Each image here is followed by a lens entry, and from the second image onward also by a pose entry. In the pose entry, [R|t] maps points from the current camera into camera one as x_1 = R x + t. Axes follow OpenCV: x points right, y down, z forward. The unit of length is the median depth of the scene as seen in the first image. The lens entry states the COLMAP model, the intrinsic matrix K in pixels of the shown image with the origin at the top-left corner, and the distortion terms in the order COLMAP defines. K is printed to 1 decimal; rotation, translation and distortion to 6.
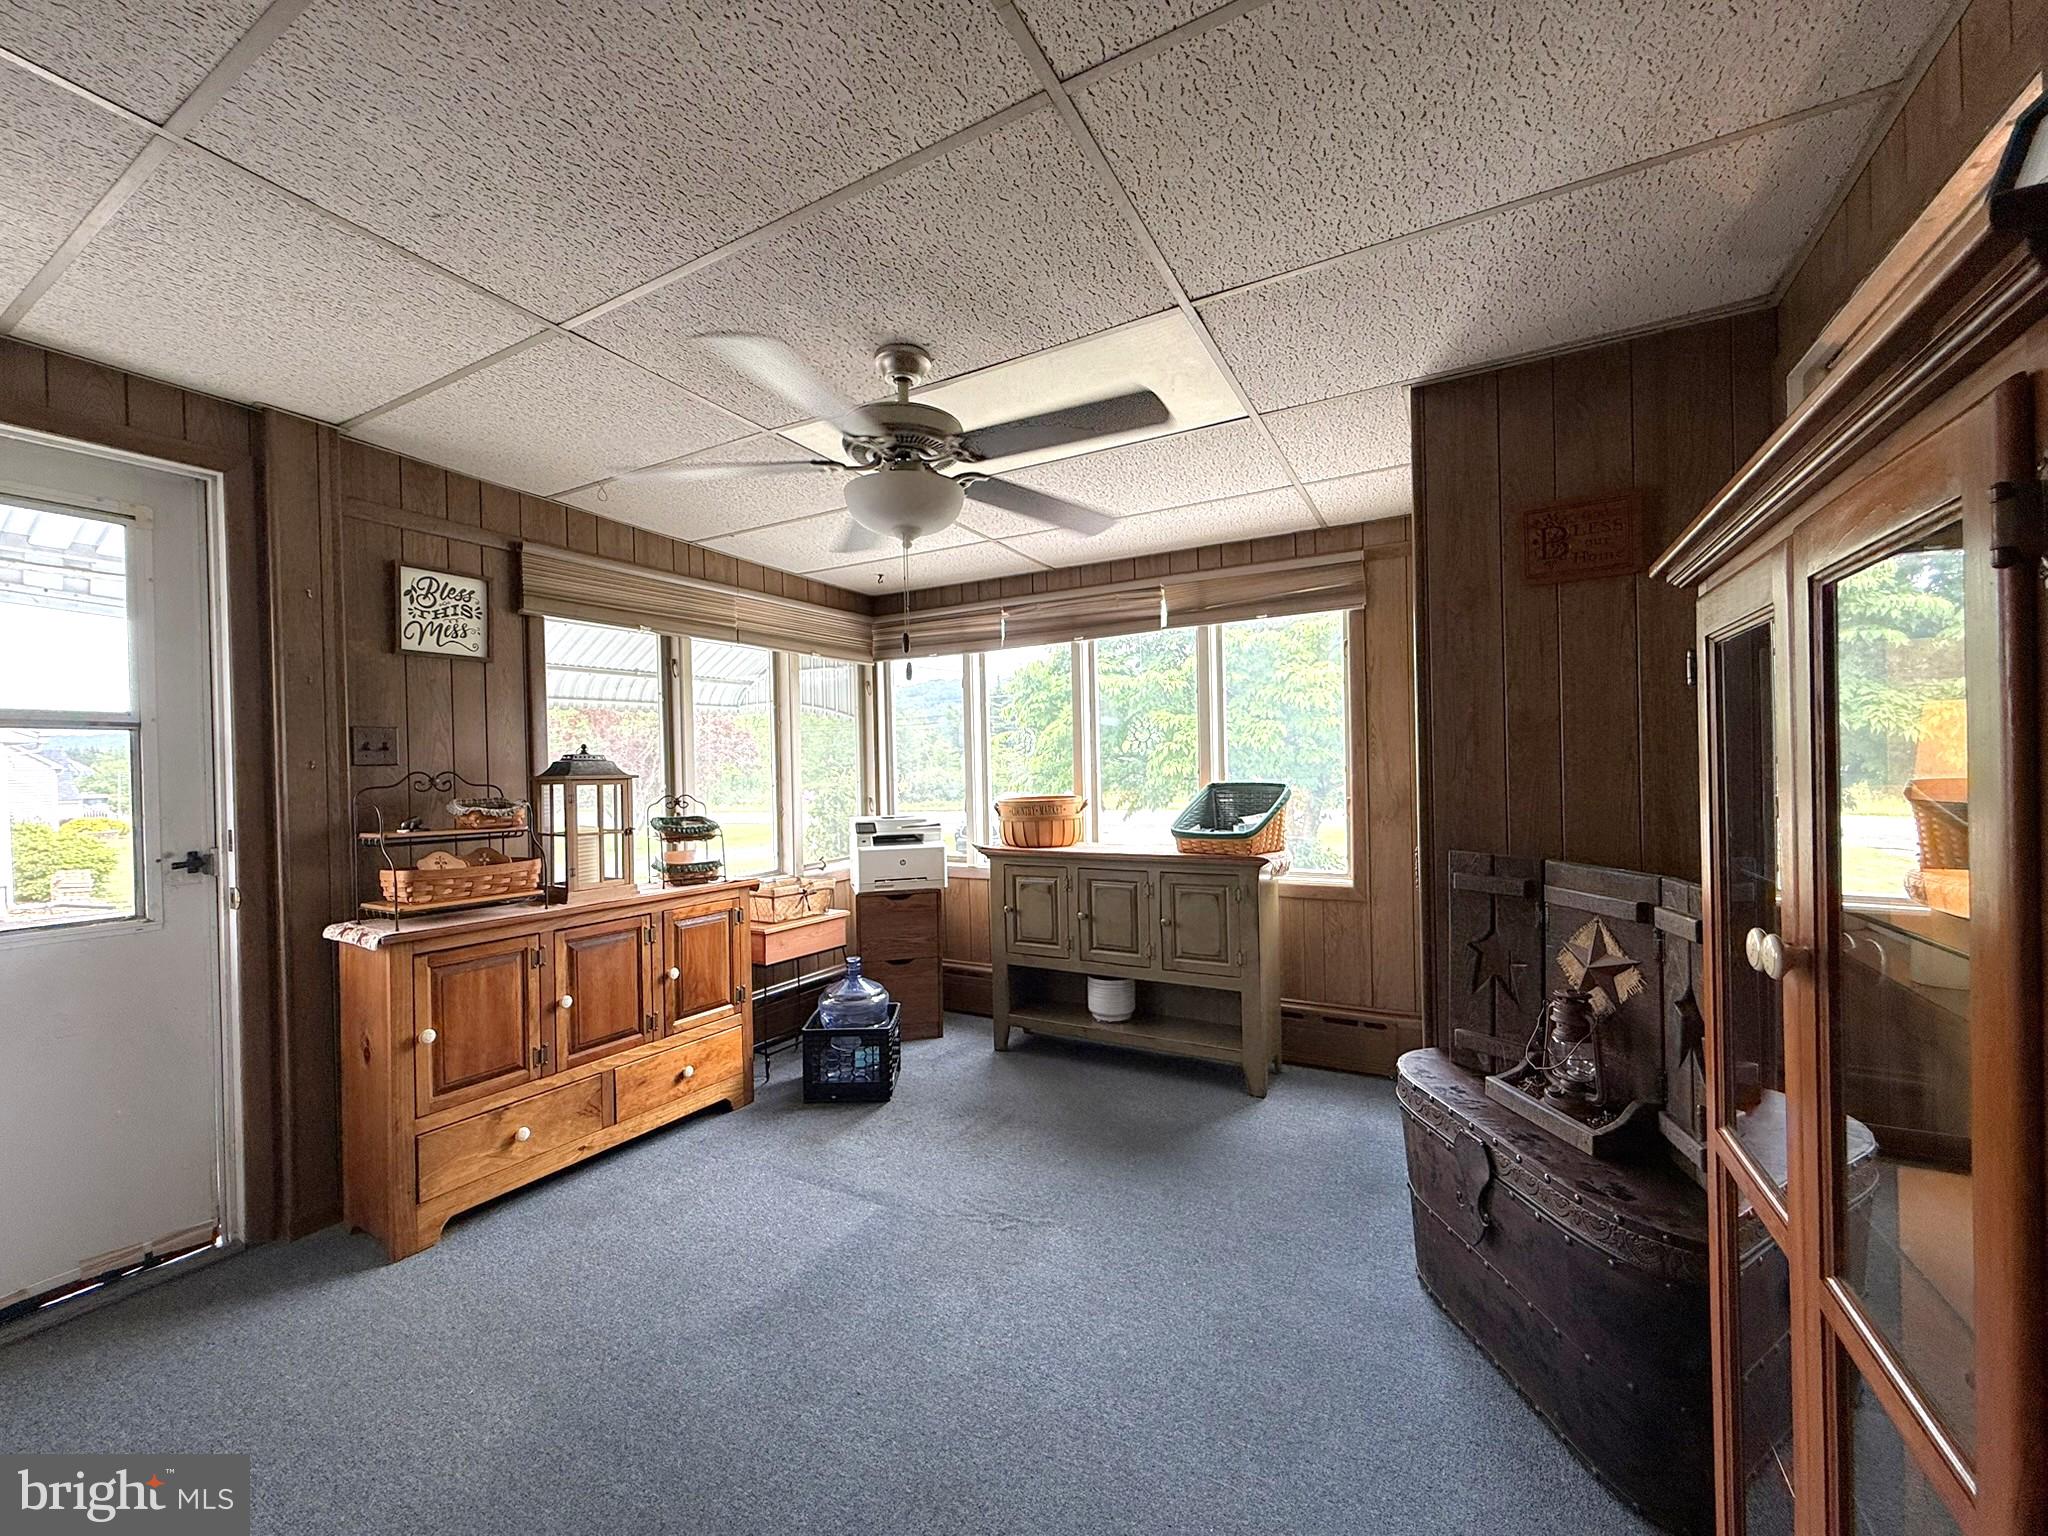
lens RADIAL K [[816.2, 0, 1024.0], [0, 816.2, 768.0], [0, 0, 1]] dist [0.000544, 0.000267]
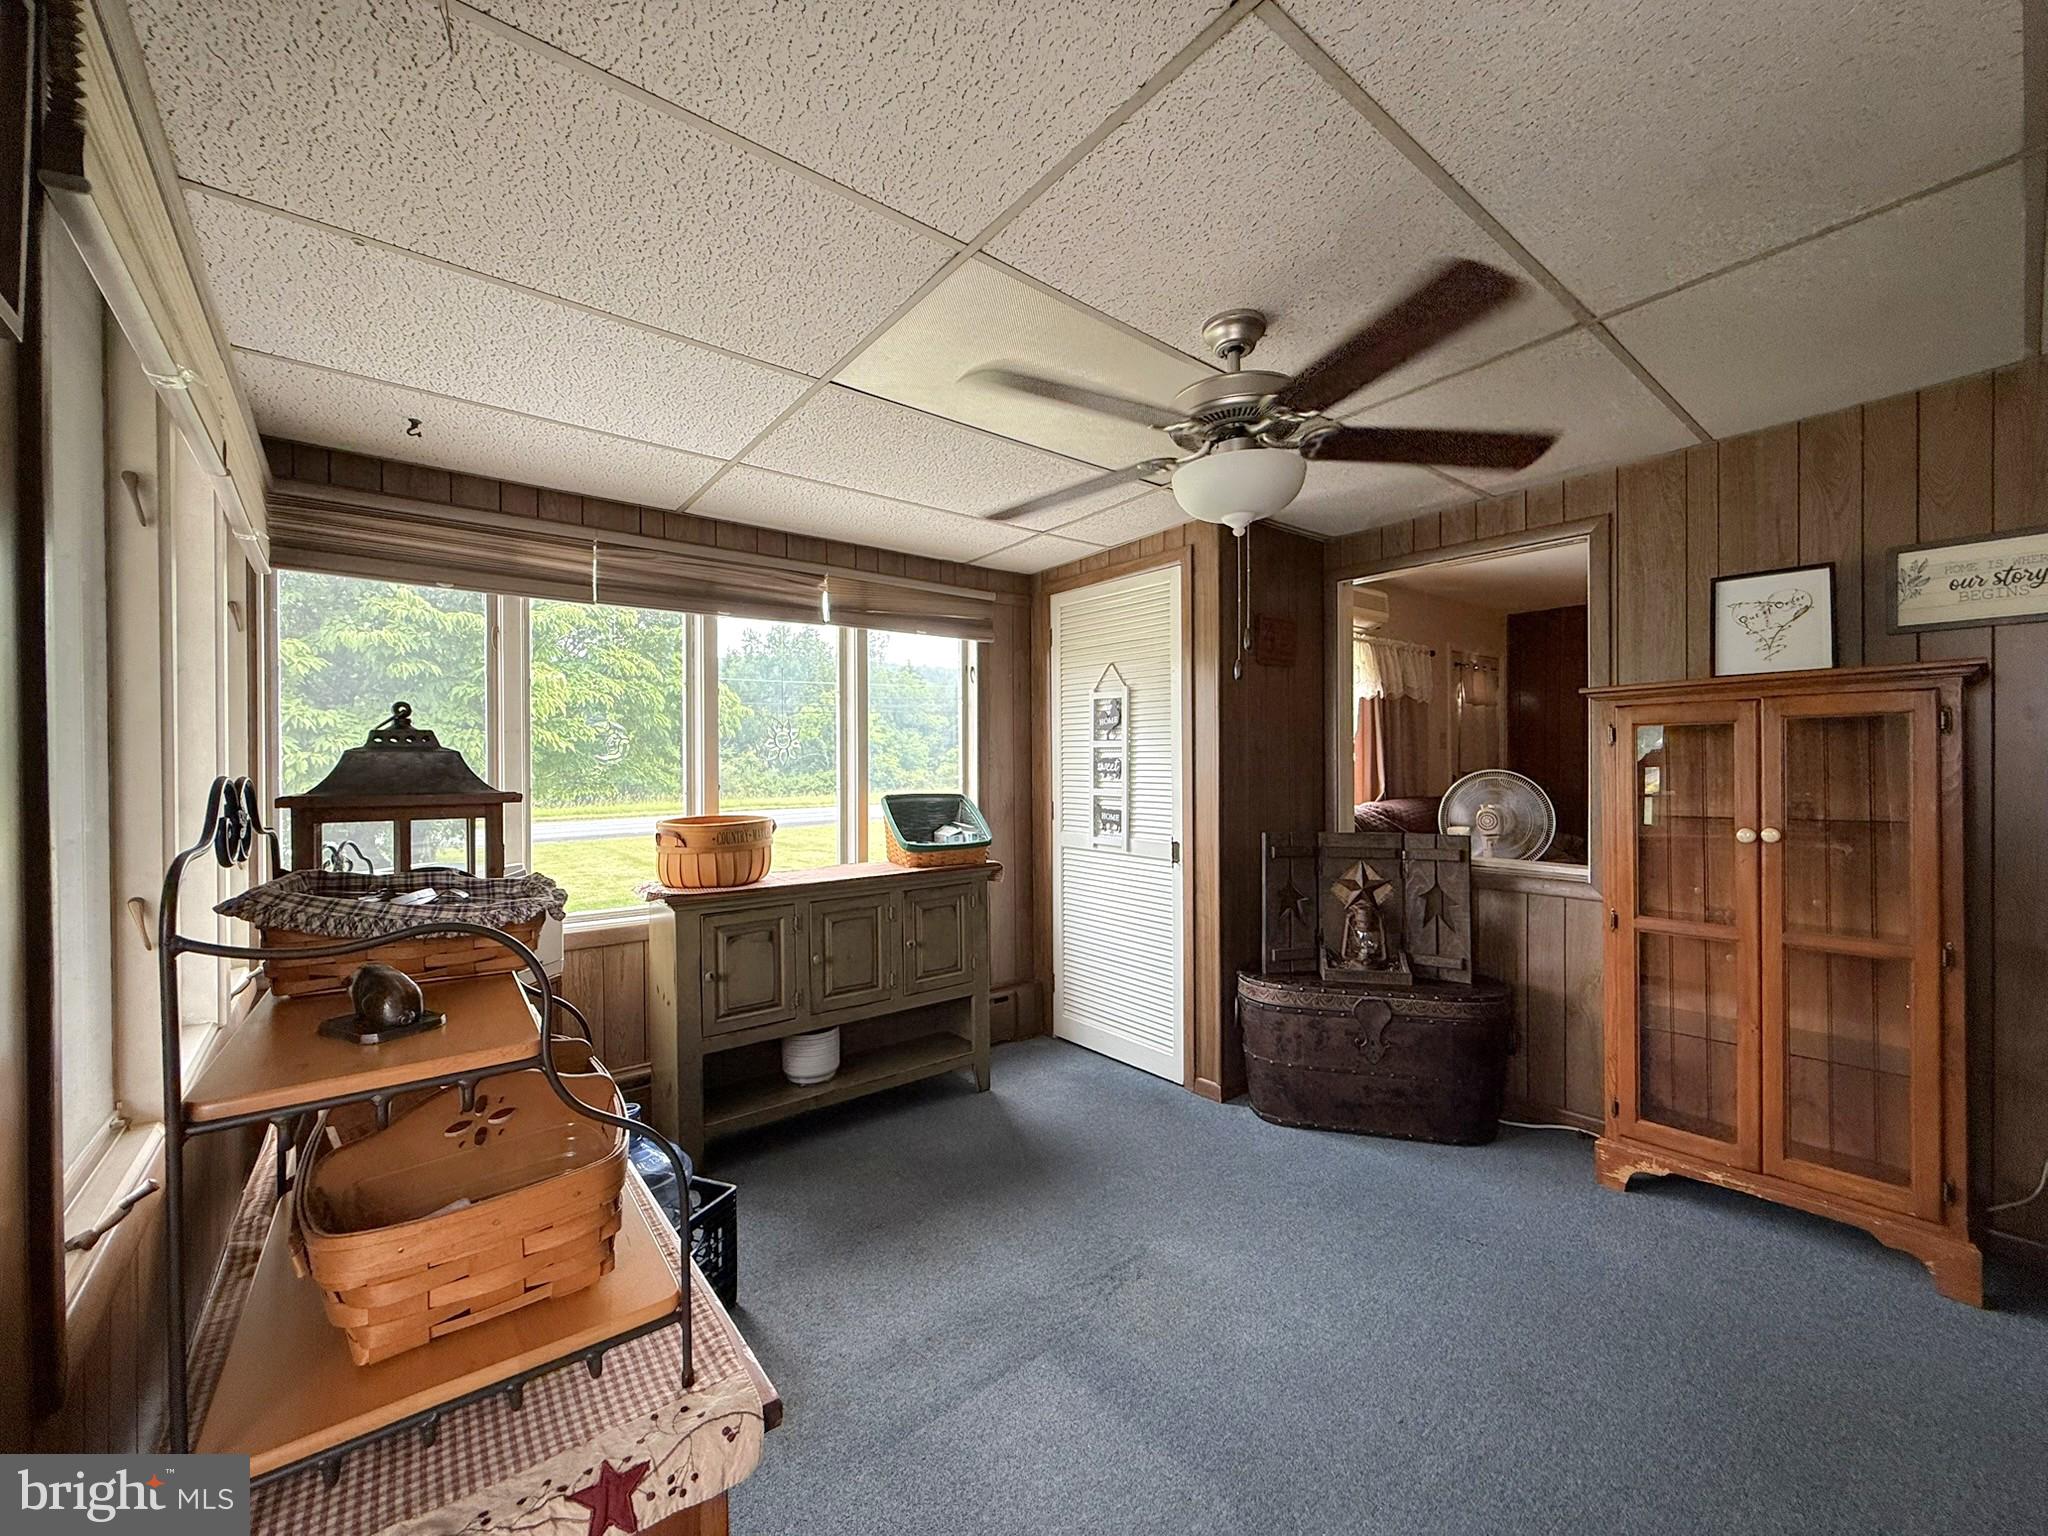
lens RADIAL K [[816.2, 0, 1024.0], [0, 816.2, 768.0], [0, 0, 1]] dist [0.000544, 0.000267]
pose [[0.372662, 0.016715, 0.927817, -0.718659], [0.004032, 0.999799, -0.019631, 0.006984], [-0.927958, 0.011057, 0.372520, 0.588485]]
